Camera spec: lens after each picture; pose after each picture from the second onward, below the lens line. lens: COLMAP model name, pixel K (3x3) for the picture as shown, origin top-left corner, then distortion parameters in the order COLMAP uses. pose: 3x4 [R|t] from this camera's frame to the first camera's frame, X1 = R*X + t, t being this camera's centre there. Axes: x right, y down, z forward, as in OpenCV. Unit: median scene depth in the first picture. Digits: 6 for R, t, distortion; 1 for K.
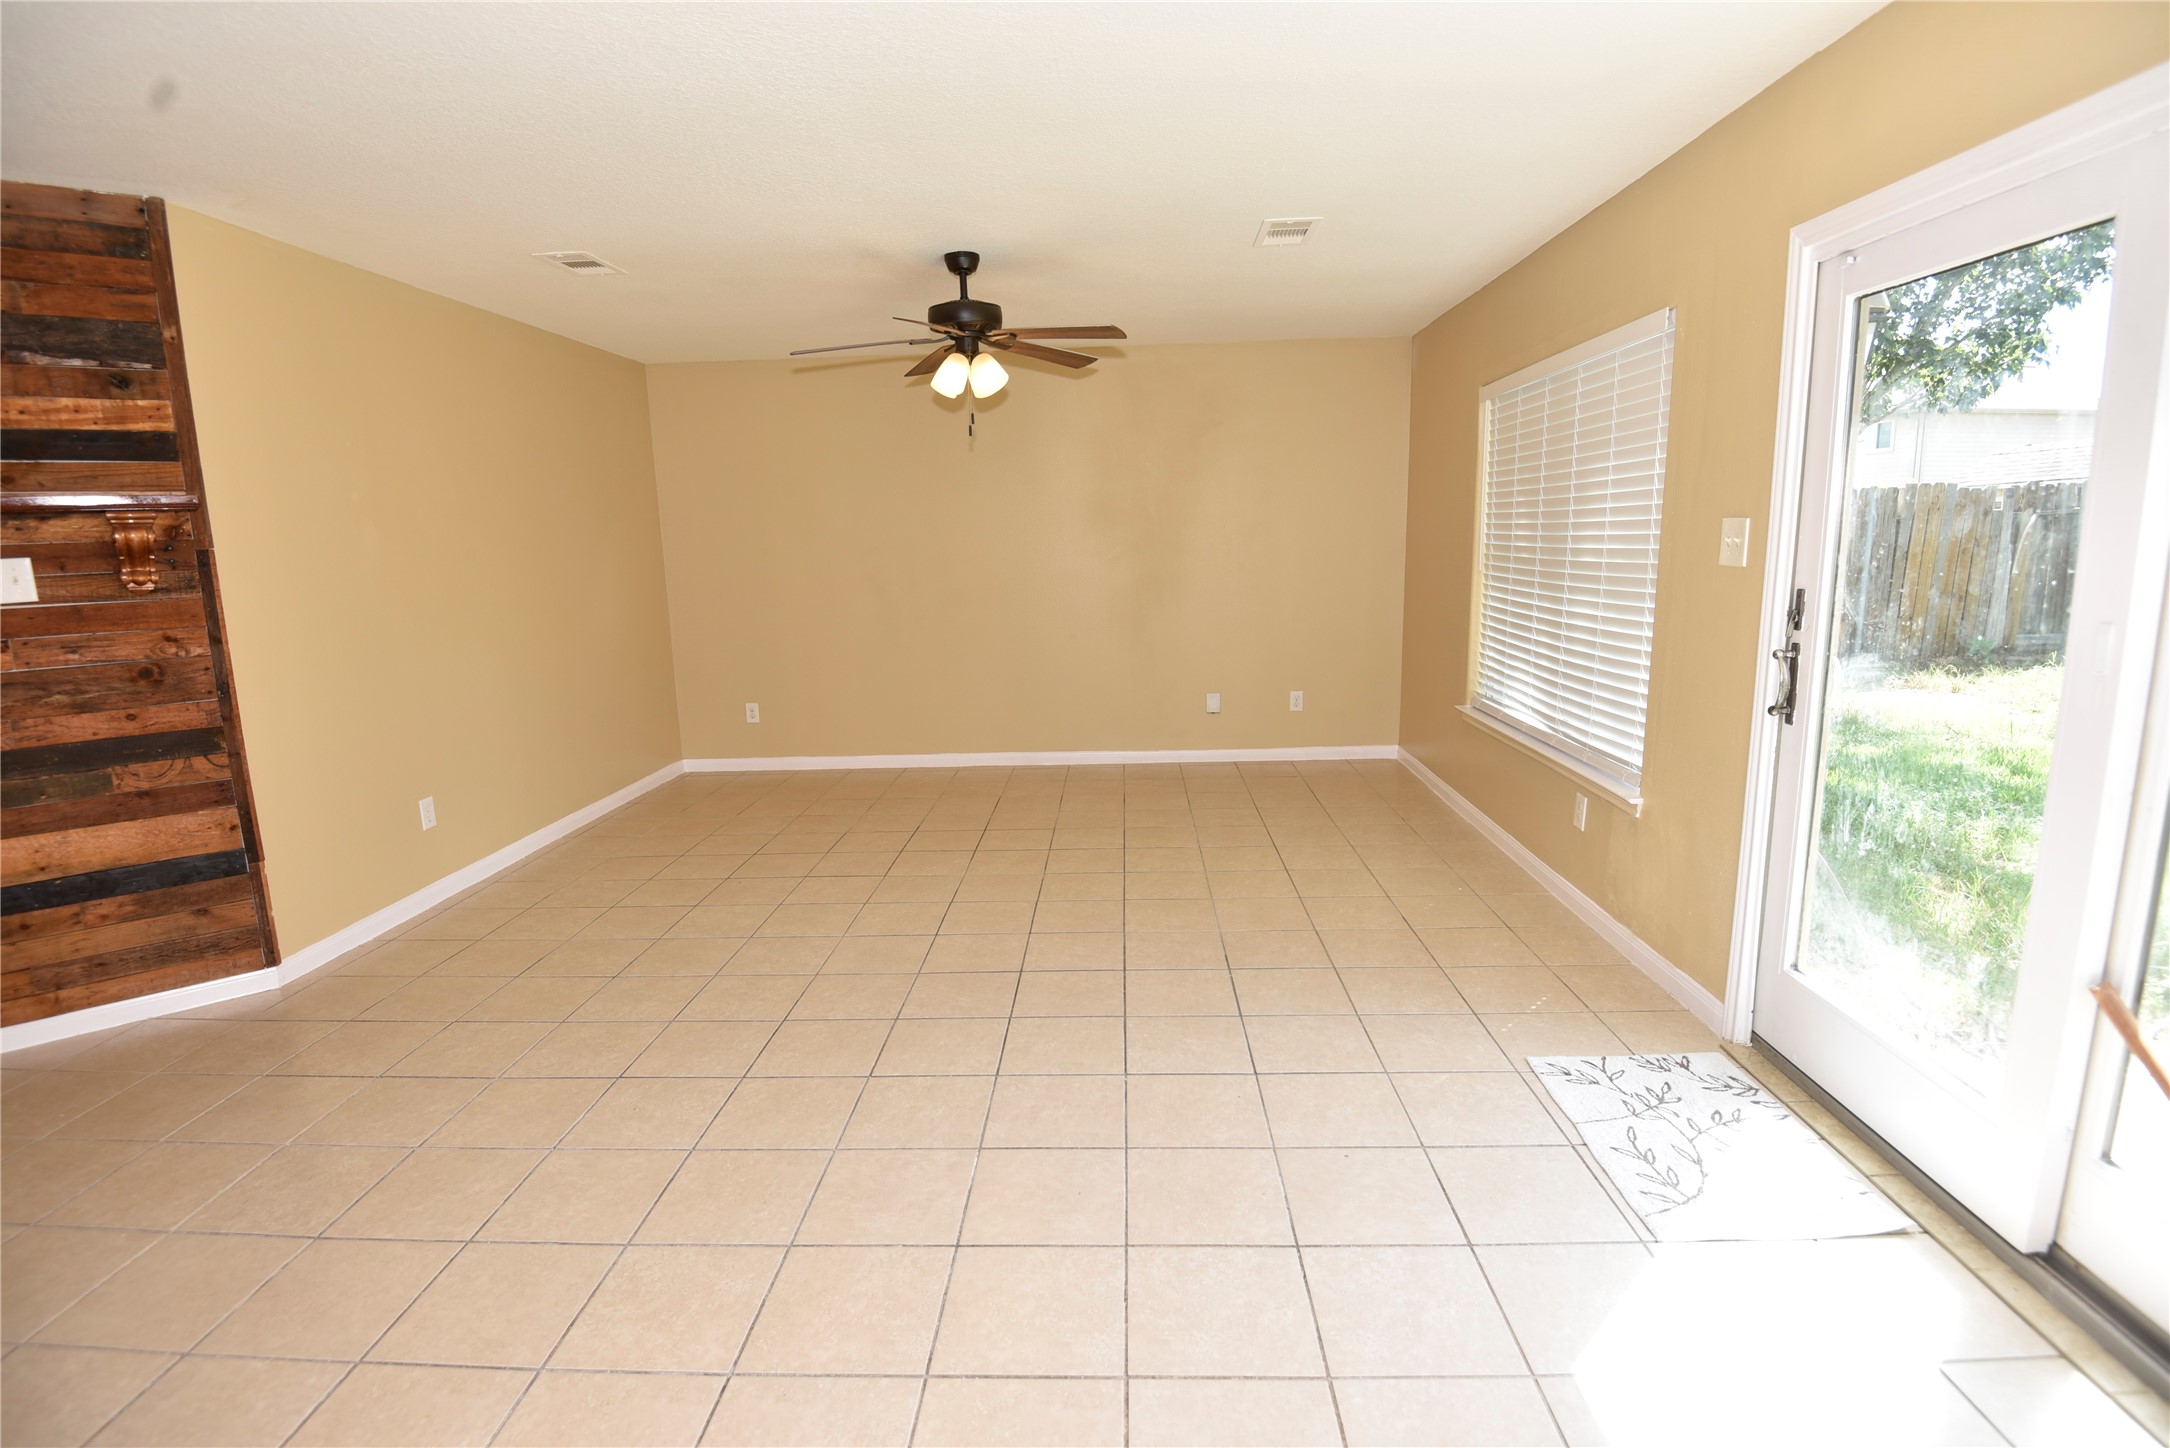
lens RADIAL K [[1054.1, 0, 1086.0], [0, 1054.1, 744.9], [0, 0, 1]] dist [-0.025039, -0.007476]
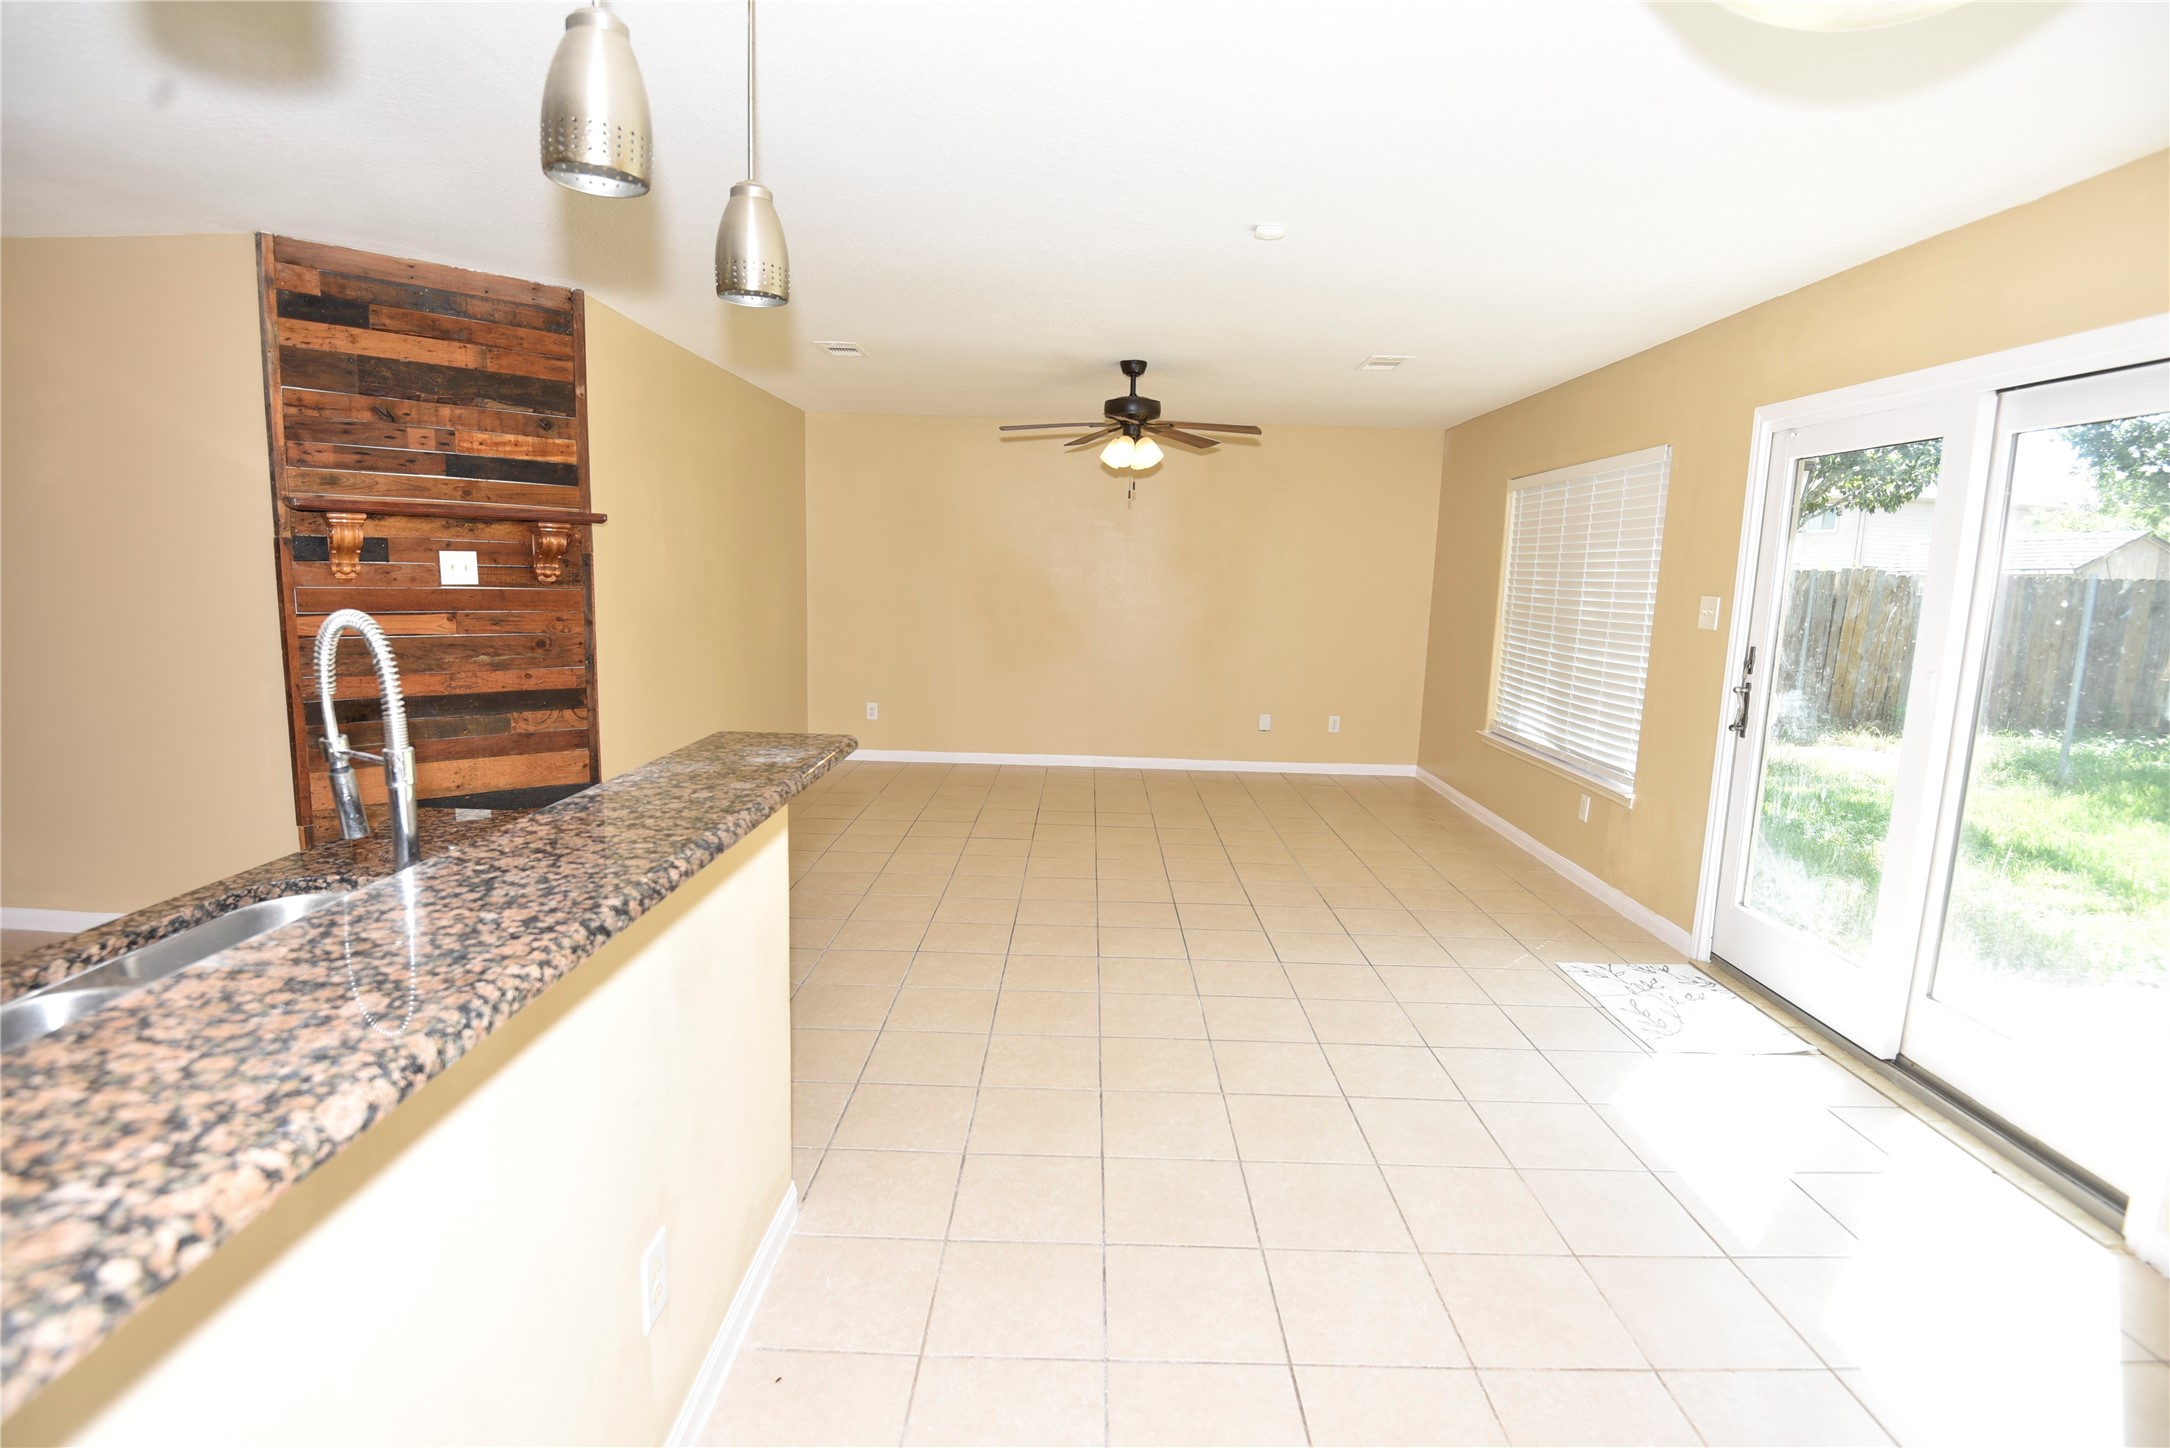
lens RADIAL K [[1054.1, 0, 1080.6], [0, 1054.1, 747.9], [0, 0, 1]] dist [-0.025039, -0.007476]
pose [[0.998116, 0.049818, 0.035822, -0.260656], [-0.048757, 0.998363, -0.029918, 0.070349], [-0.037254, 0.028115, 0.998910, -0.366818]]
